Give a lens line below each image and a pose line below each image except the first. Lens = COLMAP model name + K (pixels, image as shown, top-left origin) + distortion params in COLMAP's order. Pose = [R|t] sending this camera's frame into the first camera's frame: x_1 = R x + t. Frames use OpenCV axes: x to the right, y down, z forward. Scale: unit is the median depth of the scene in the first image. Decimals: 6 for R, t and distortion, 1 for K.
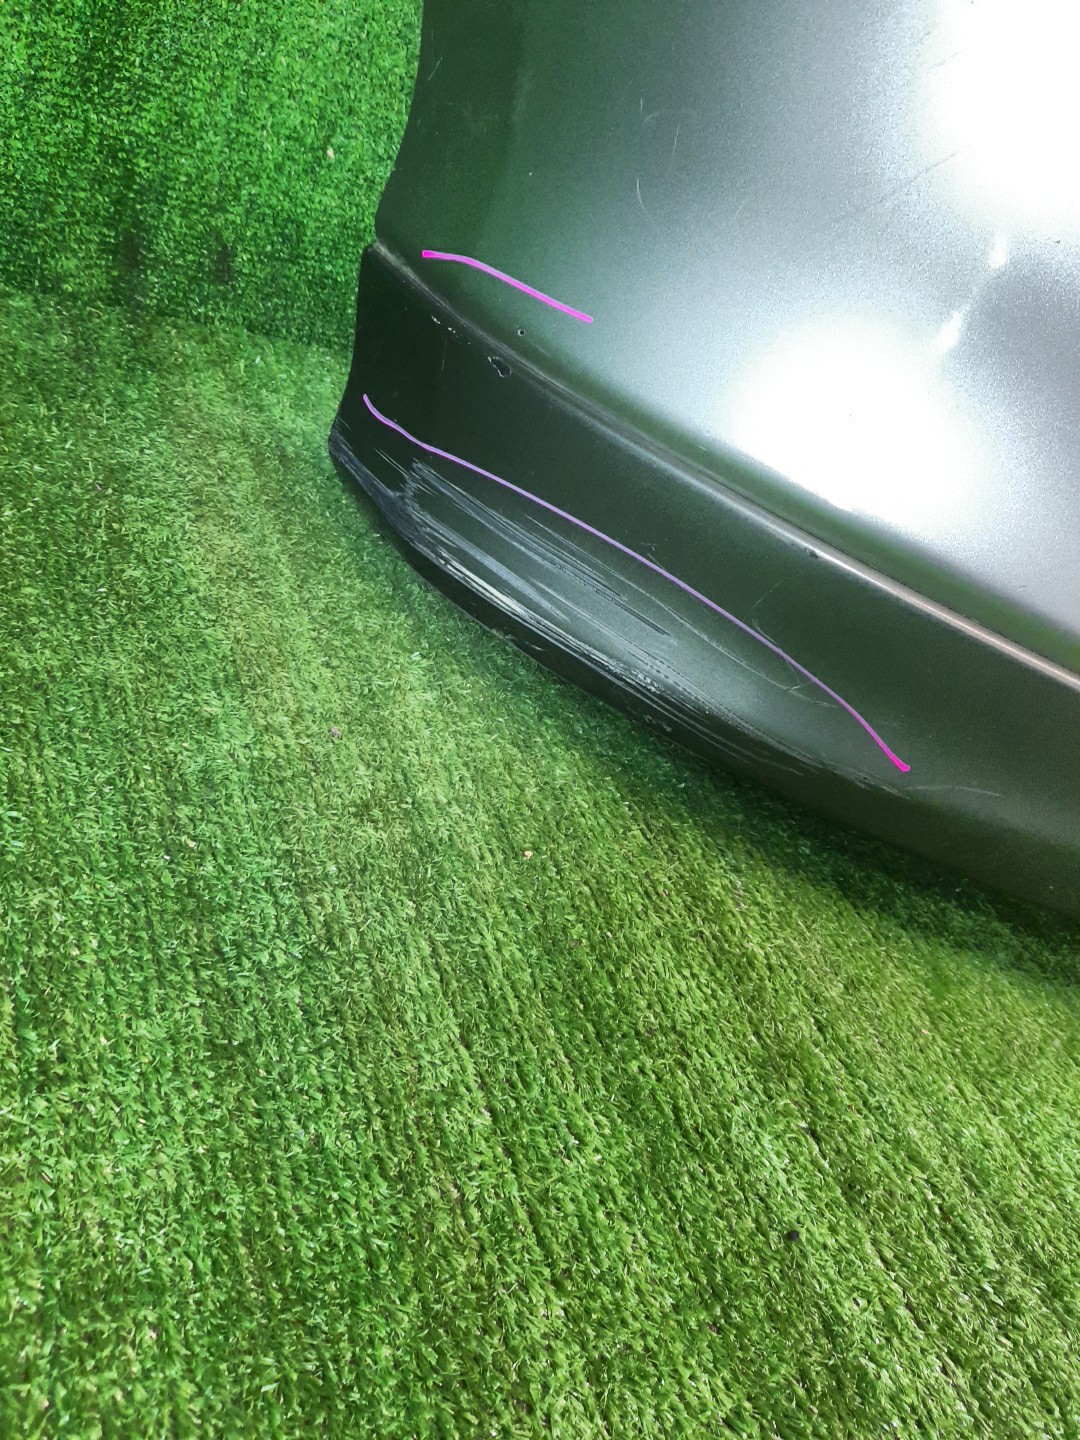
lens RADIAL K [[1041.2, 0, 543.1], [0, 1041.2, 725.6], [0, 0, 1]] dist [0.007192, -0.008949]
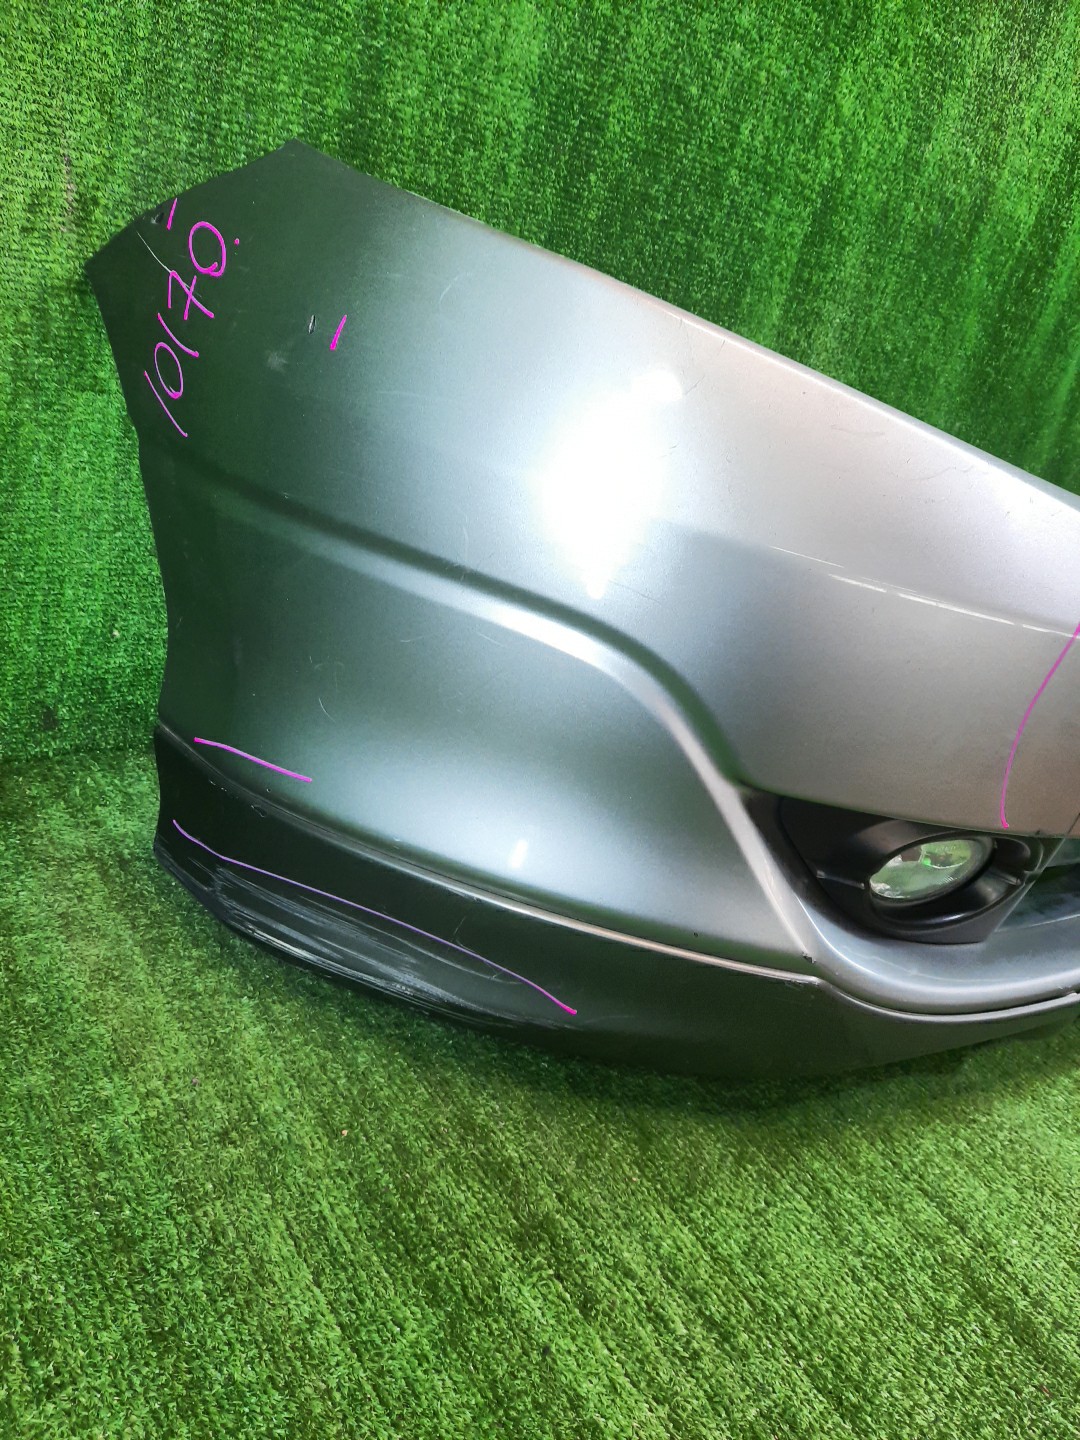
lens RADIAL K [[1041.2, 0, 536.6], [0, 1041.2, 713.1], [0, 0, 1]] dist [0.007192, -0.008949]
pose [[0.967227, -0.214294, 0.136199, 0.194363], [0.231066, 0.965226, -0.122256, -0.228914], [-0.105264, 0.149721, 0.983109, -0.628684]]
